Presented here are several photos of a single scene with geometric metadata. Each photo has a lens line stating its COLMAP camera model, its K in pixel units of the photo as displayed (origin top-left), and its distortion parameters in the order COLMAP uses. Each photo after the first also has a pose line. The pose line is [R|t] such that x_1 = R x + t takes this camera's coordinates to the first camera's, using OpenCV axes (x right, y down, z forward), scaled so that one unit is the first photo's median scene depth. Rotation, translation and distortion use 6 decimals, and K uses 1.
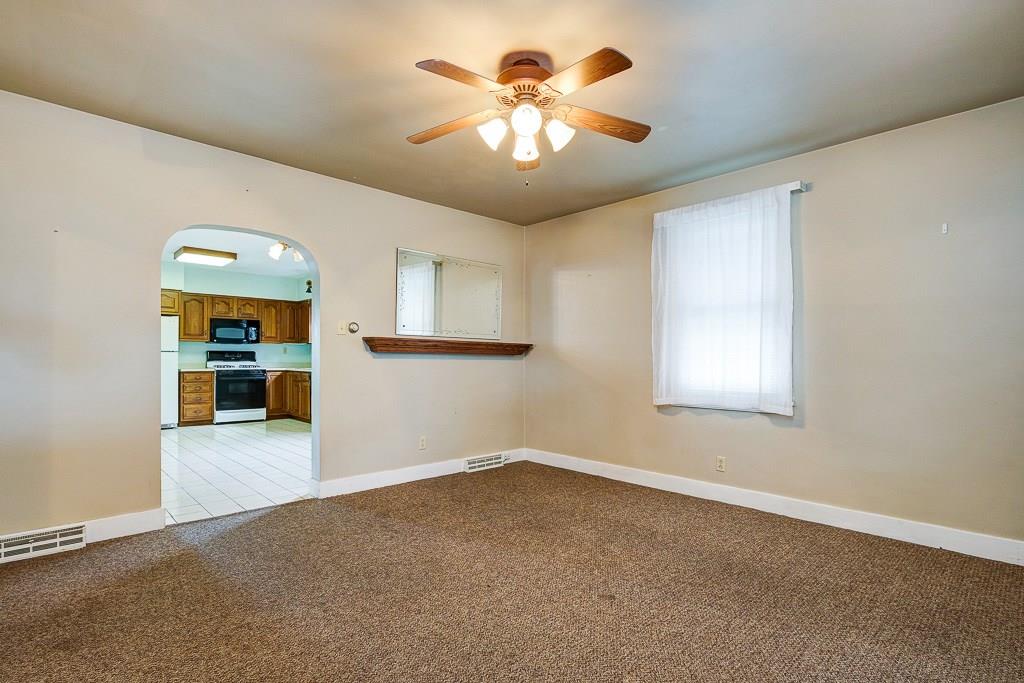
lens RADIAL K [[505.1, 0, 509.1], [0, 505.1, 355.1], [0, 0, 1]] dist [-0.000536, -0.000030]
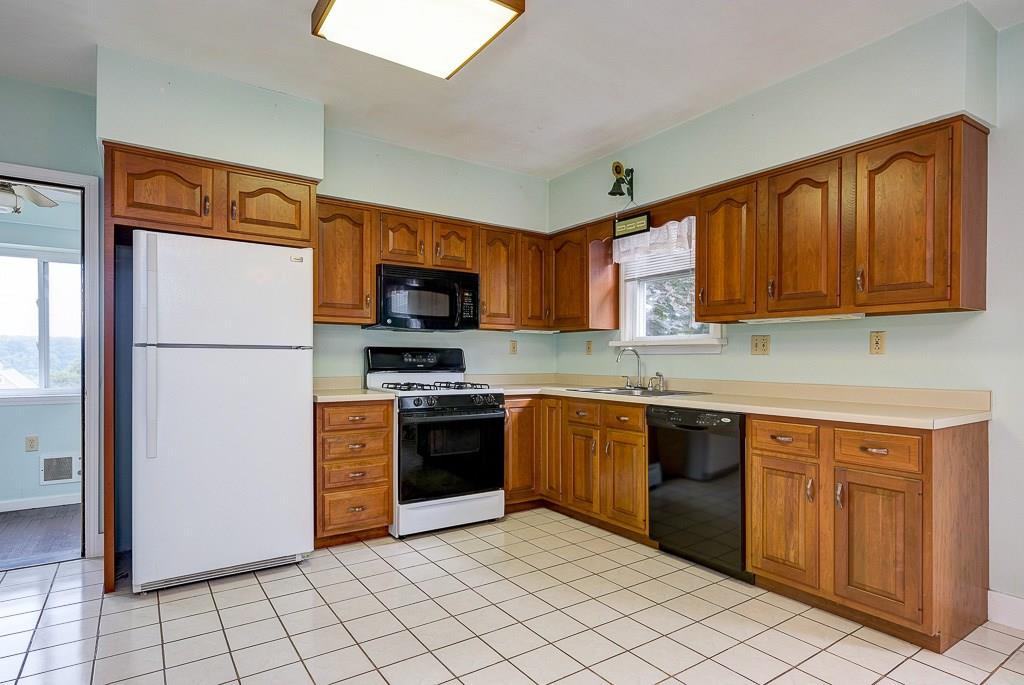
lens RADIAL K [[547.4, 0, 509.4], [0, 547.4, 361.2], [0, 0, 1]] dist [-0.001286, -0.000257]
pose [[0.987612, -0.000056, -0.156919, -0.414979], [0.001472, 0.999959, 0.008907, -0.000916], [0.156912, -0.009028, 0.987571, 0.580824]]
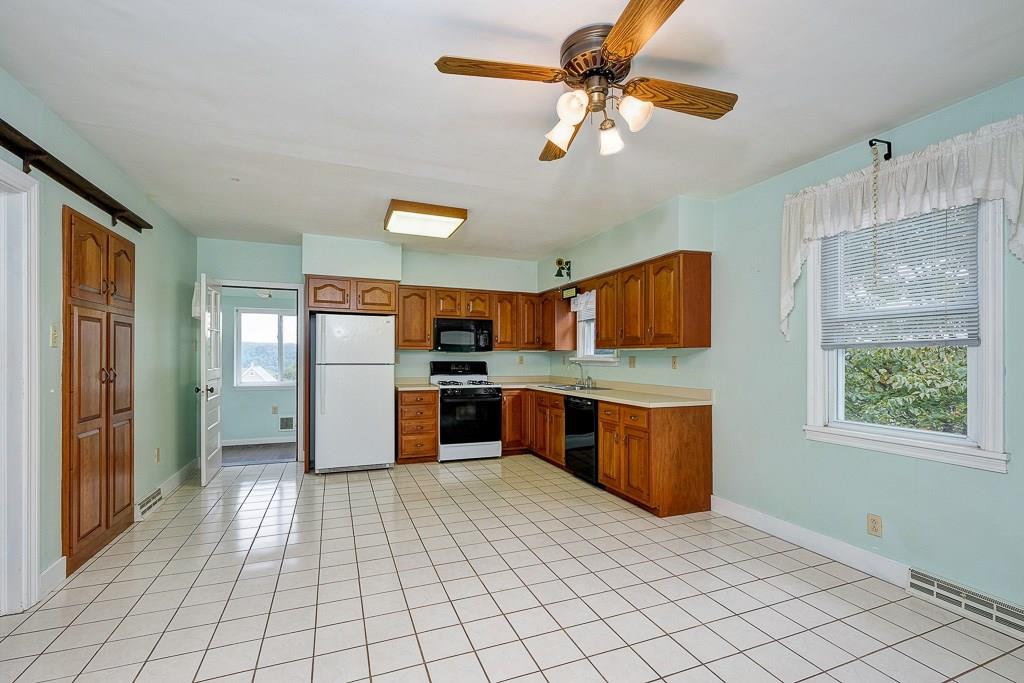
lens RADIAL K [[444.2, 0, 511.0], [0, 444.2, 358.0], [0, 0, 1]] dist [-0.000026, -0.000029]
pose [[0.928995, -0.001433, -0.370090, -0.237201], [0.002367, 0.999995, 0.002071, -0.015144], [0.370085, -0.002800, 0.928994, 0.422436]]
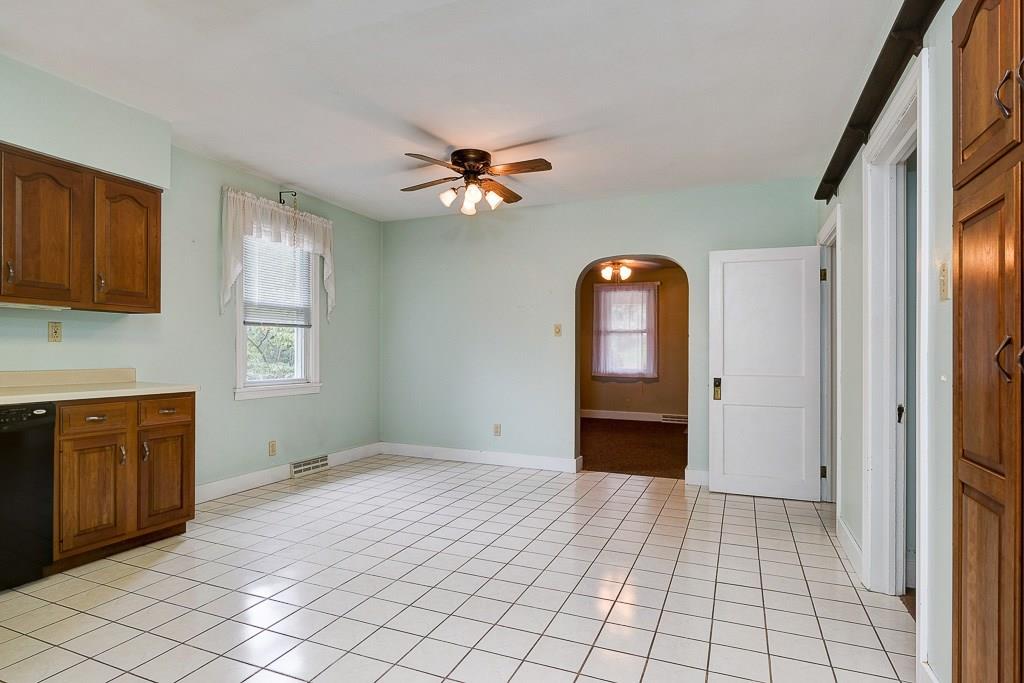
lens RADIAL K [[547.4, 0, 509.4], [0, 547.4, 360.2], [0, 0, 1]] dist [-0.001286, -0.000257]
pose [[-0.401626, -0.020429, 0.915576, -0.716740], [-0.015846, 0.999757, 0.015356, -0.000278], [-0.915667, -0.008340, -0.401852, 0.801176]]
